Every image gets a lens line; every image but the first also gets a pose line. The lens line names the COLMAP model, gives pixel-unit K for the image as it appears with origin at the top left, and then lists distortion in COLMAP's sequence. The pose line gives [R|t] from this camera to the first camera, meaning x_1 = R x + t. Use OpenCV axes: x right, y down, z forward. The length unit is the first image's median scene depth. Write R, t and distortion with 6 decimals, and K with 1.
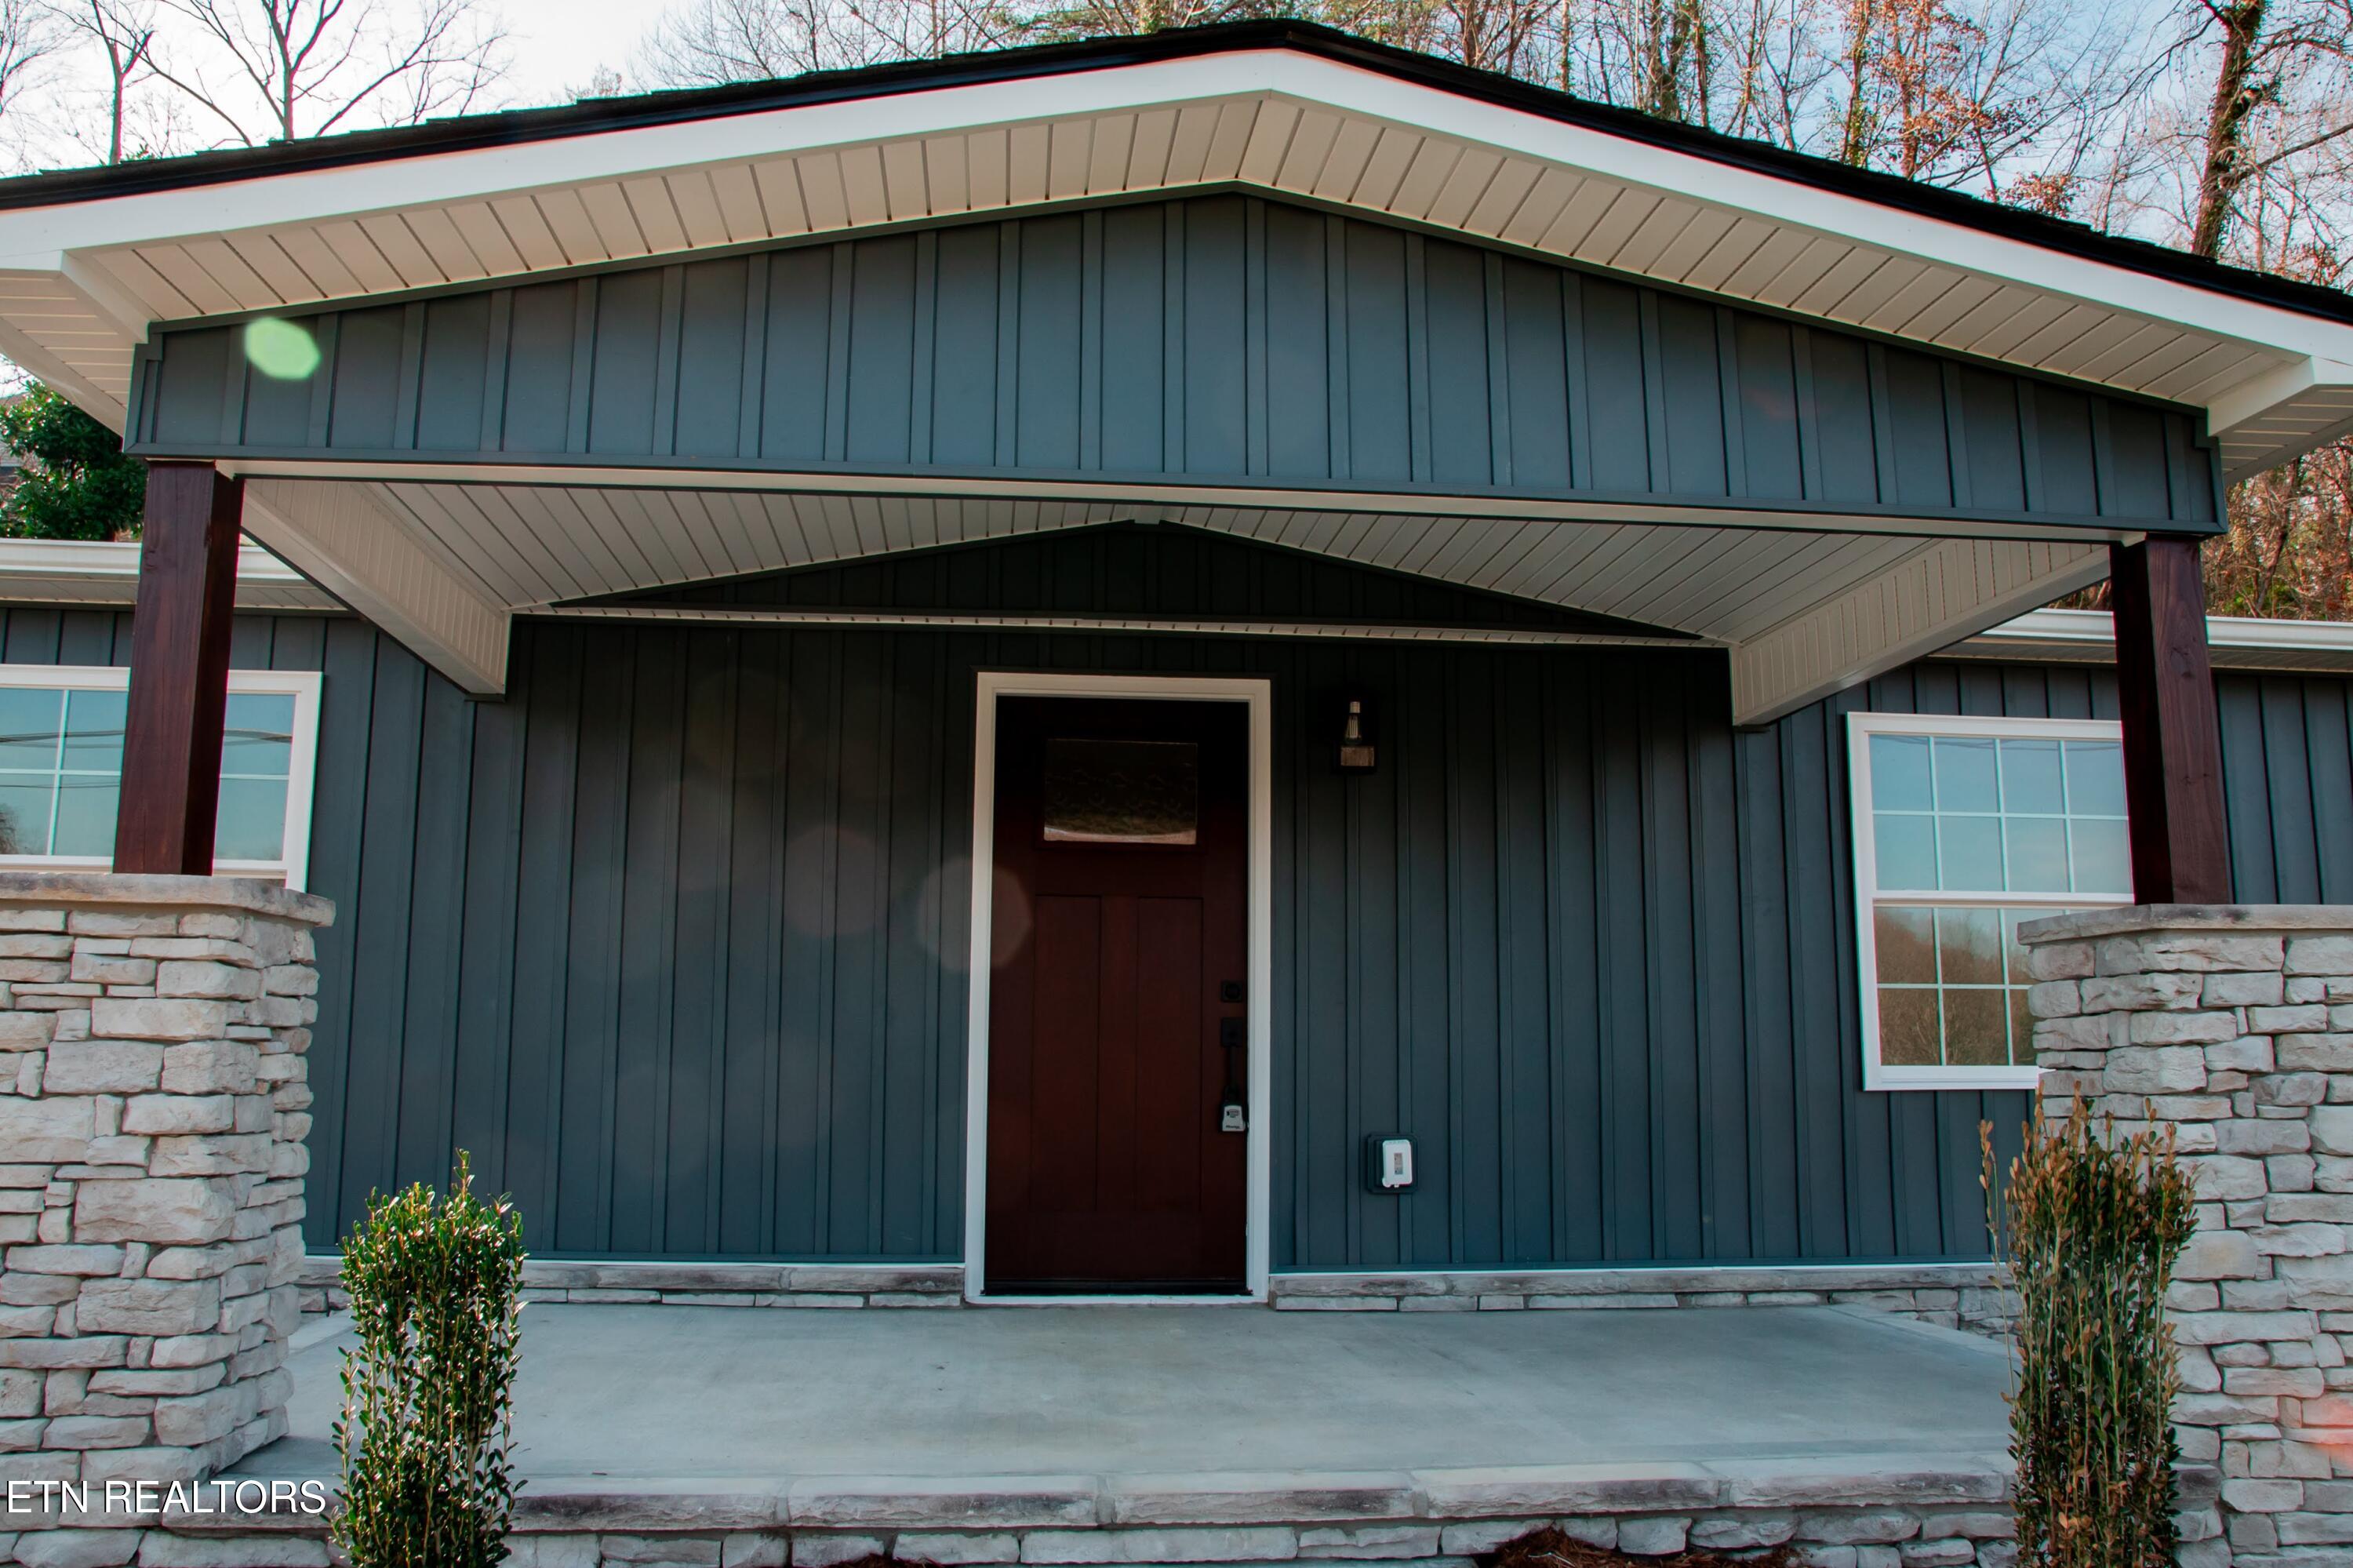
lens RADIAL K [[1766.3, 0, 1156.5], [0, 1766.3, 805.5], [0, 0, 1]] dist [-0.131668, 0.115056]
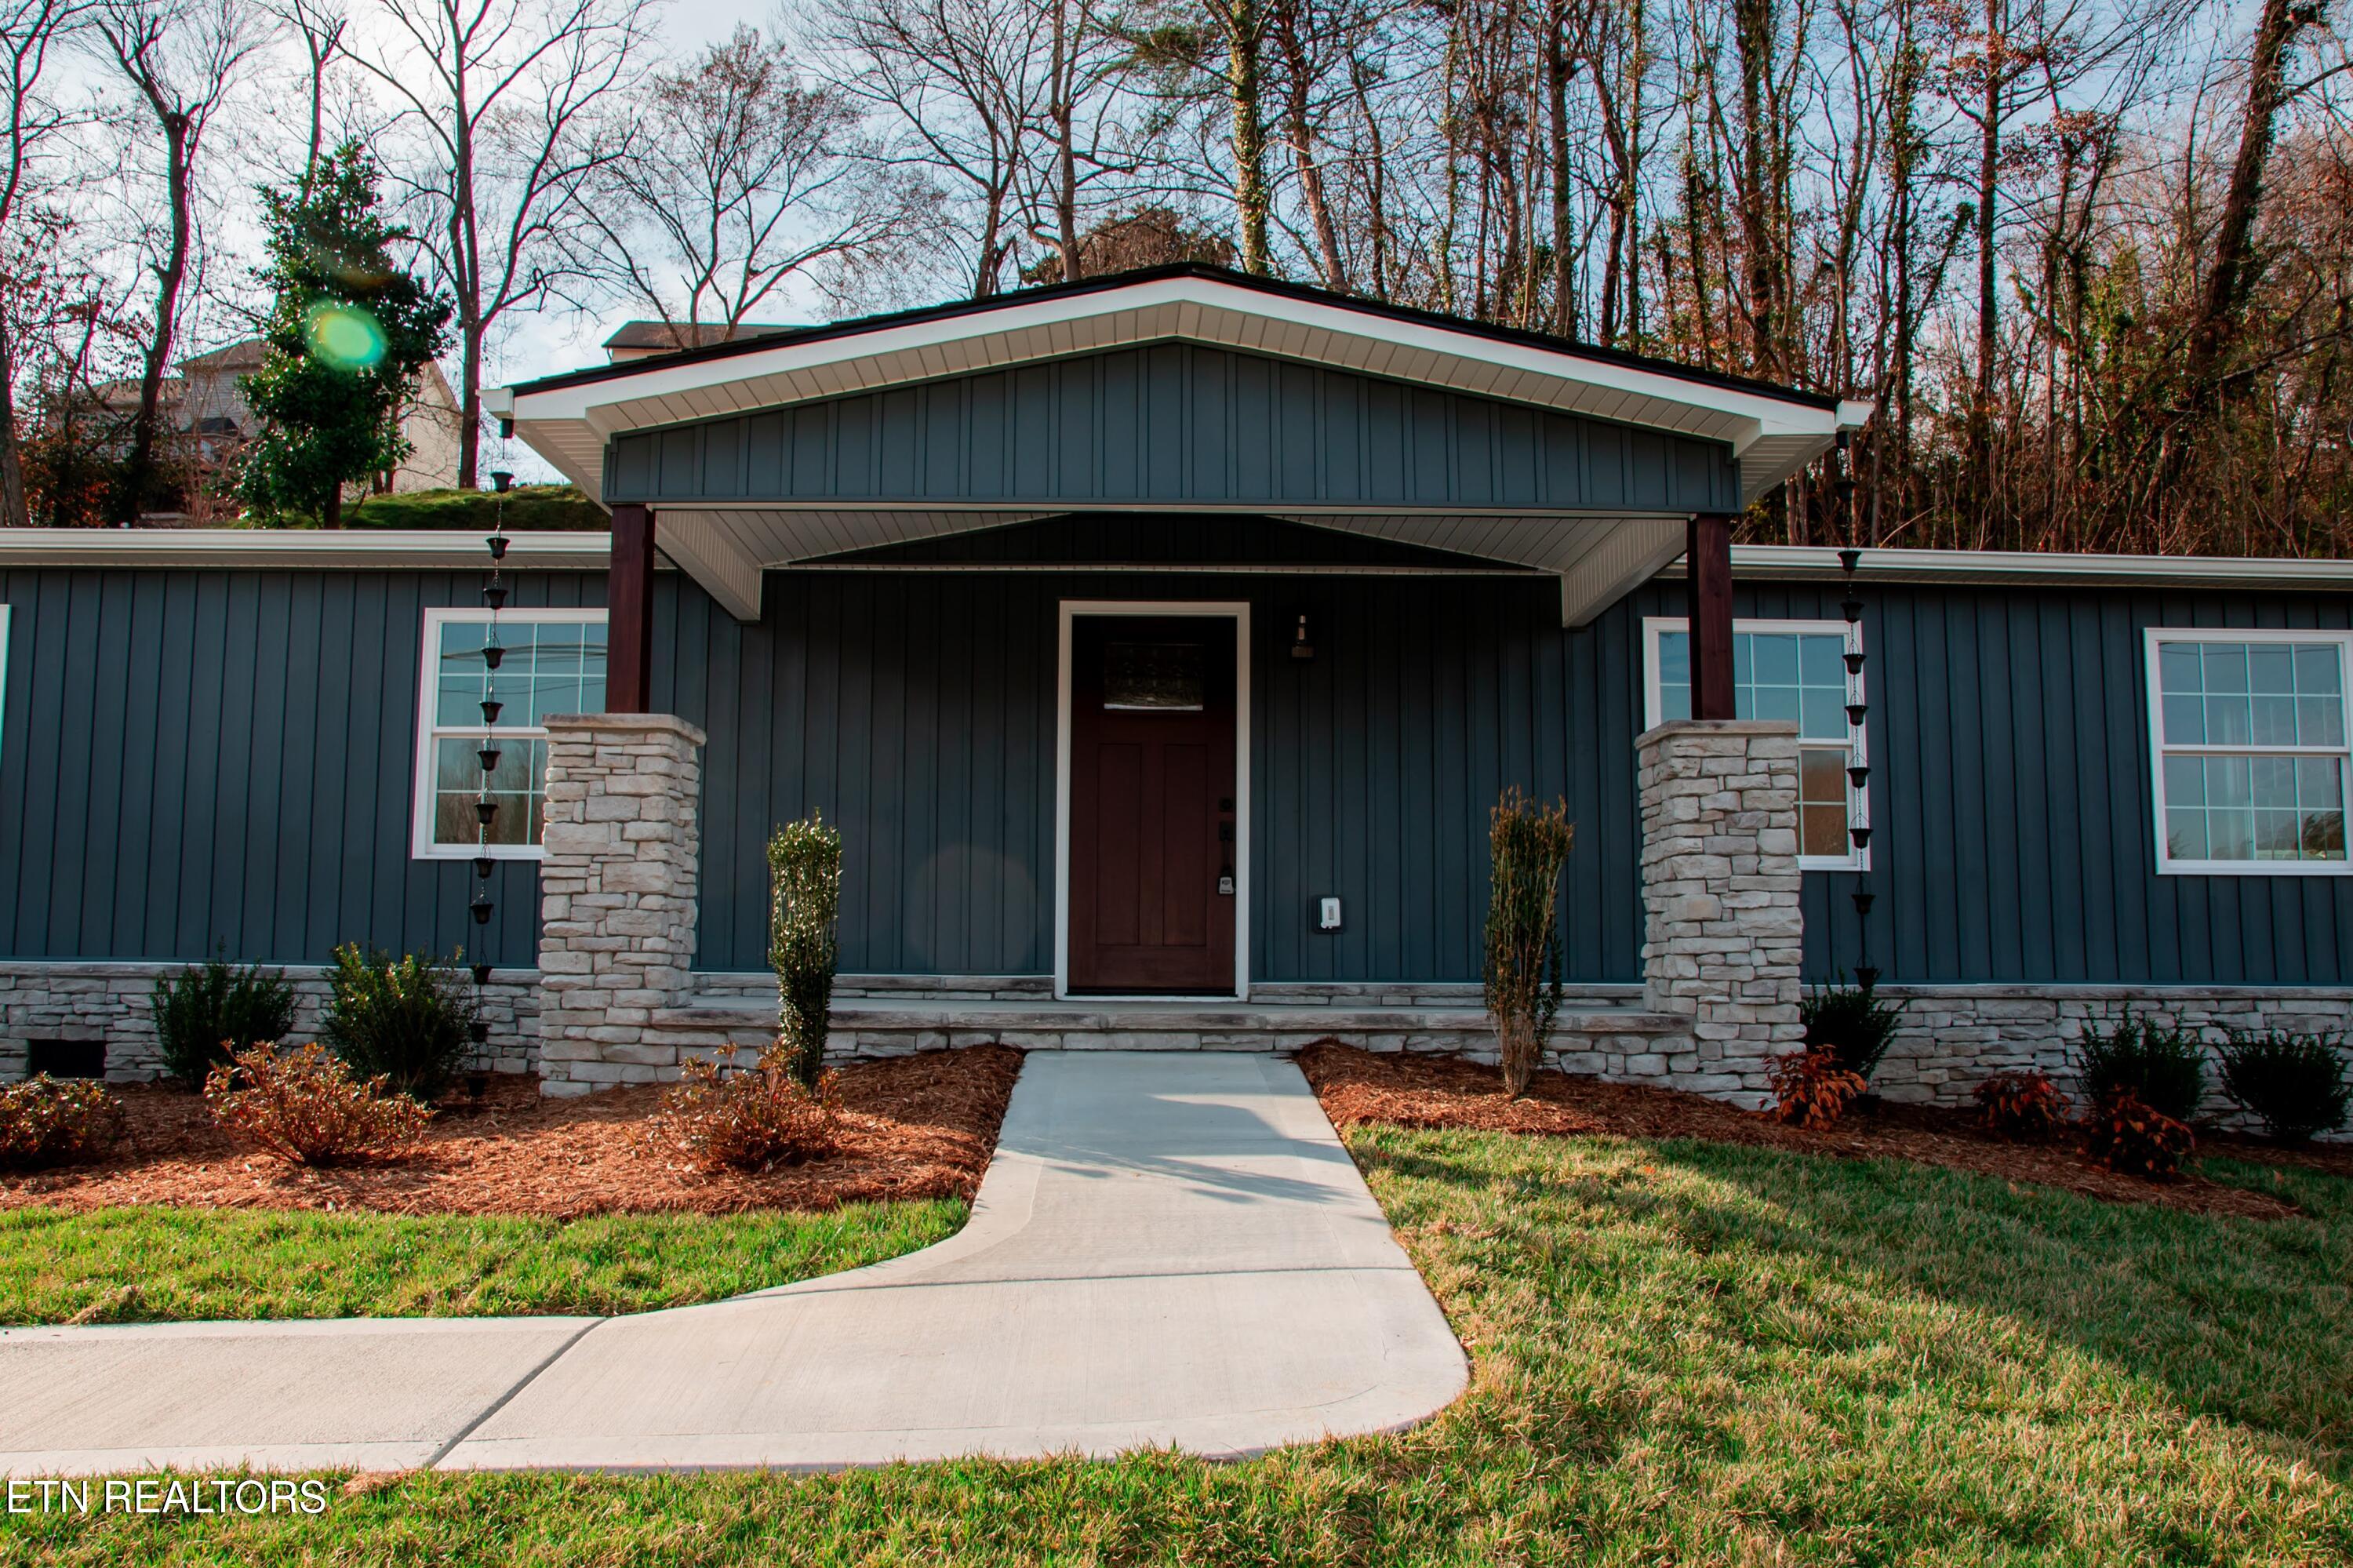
lens RADIAL K [[1766.3, 0, 1162.2], [0, 1766.3, 803.8], [0, 0, 1]] dist [-0.131668, 0.115056]
pose [[0.997027, -0.009016, -0.076519, 0.162712], [0.012666, 0.998798, 0.047353, 0.046947], [0.076000, -0.048182, 0.995943, -0.843422]]
